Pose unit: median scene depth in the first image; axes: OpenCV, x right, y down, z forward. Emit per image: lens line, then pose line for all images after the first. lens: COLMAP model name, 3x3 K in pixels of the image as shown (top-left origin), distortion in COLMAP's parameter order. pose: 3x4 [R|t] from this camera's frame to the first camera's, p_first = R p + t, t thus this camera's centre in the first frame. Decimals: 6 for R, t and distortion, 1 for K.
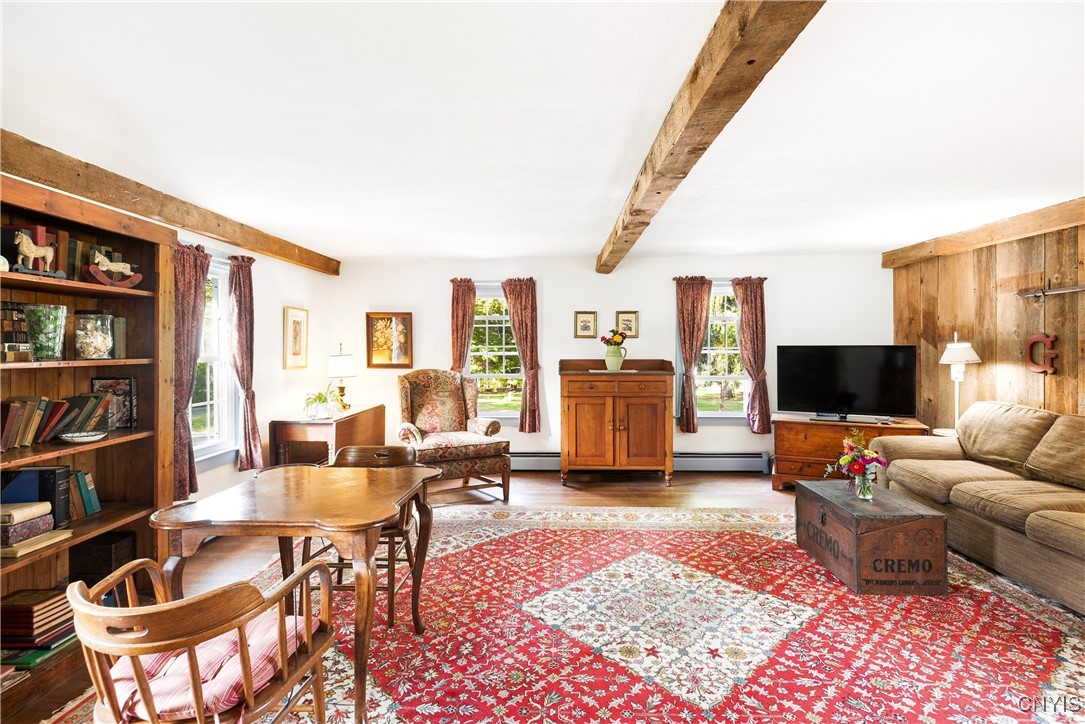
lens RADIAL K [[540.1, 0, 547.5], [0, 540.1, 345.1], [0, 0, 1]] dist [0.014022, -0.002308]
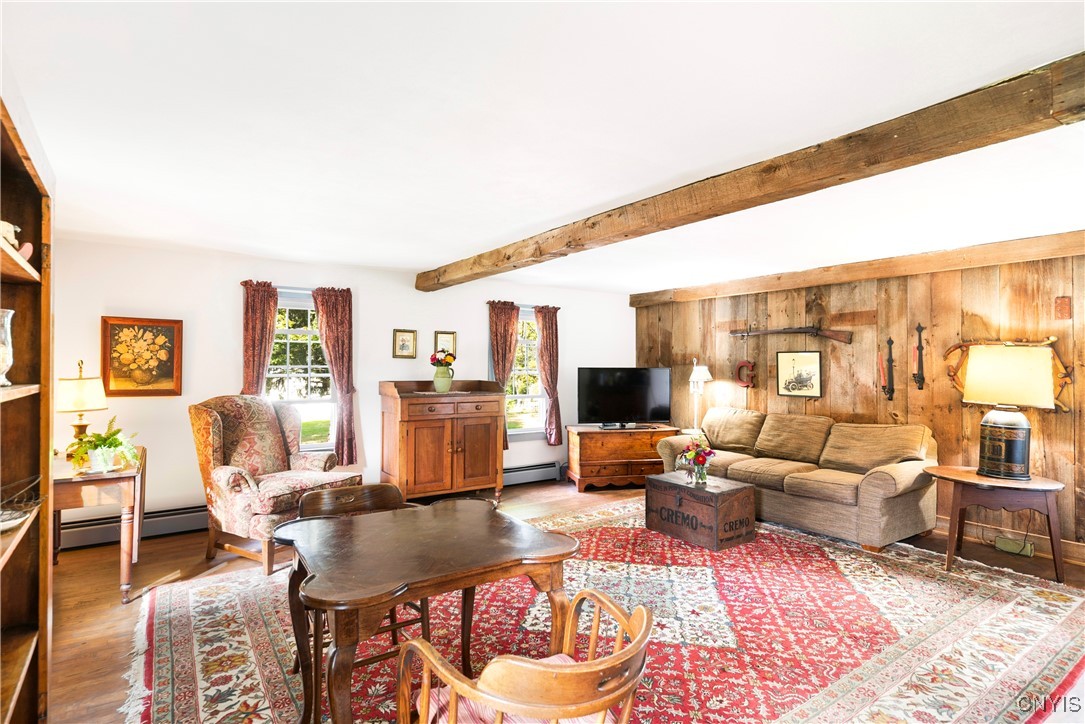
lens RADIAL K [[559.9, 0, 561.2], [0, 559.9, 359.2], [0, 0, 1]] dist [0.012802, 0.003305]
pose [[0.789172, 0.014583, 0.613999, -0.410584], [-0.007488, 0.999872, -0.014123, 0.000708], [-0.614127, 0.006548, 0.789180, 0.088649]]
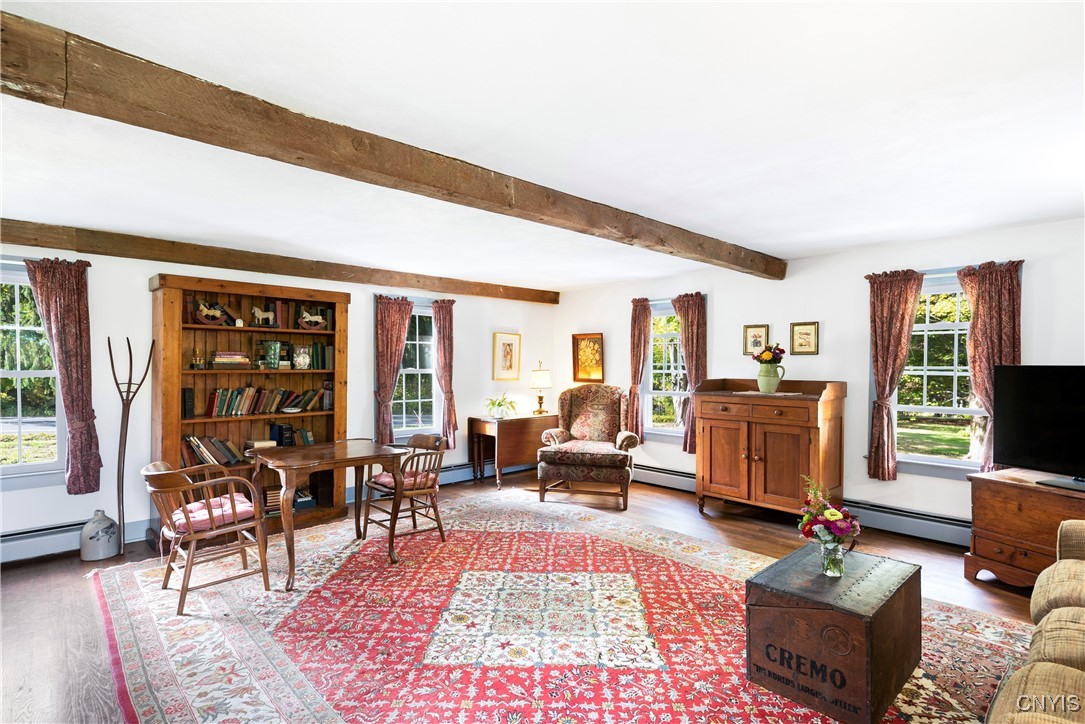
lens RADIAL K [[559.9, 0, 549.7], [0, 559.9, 369.5], [0, 0, 1]] dist [0.012802, 0.003305]
pose [[0.699315, 0.013322, -0.714690, 0.646661], [-0.003278, 0.999876, 0.015431, -0.003389], [0.714806, -0.008448, 0.699272, 0.153210]]
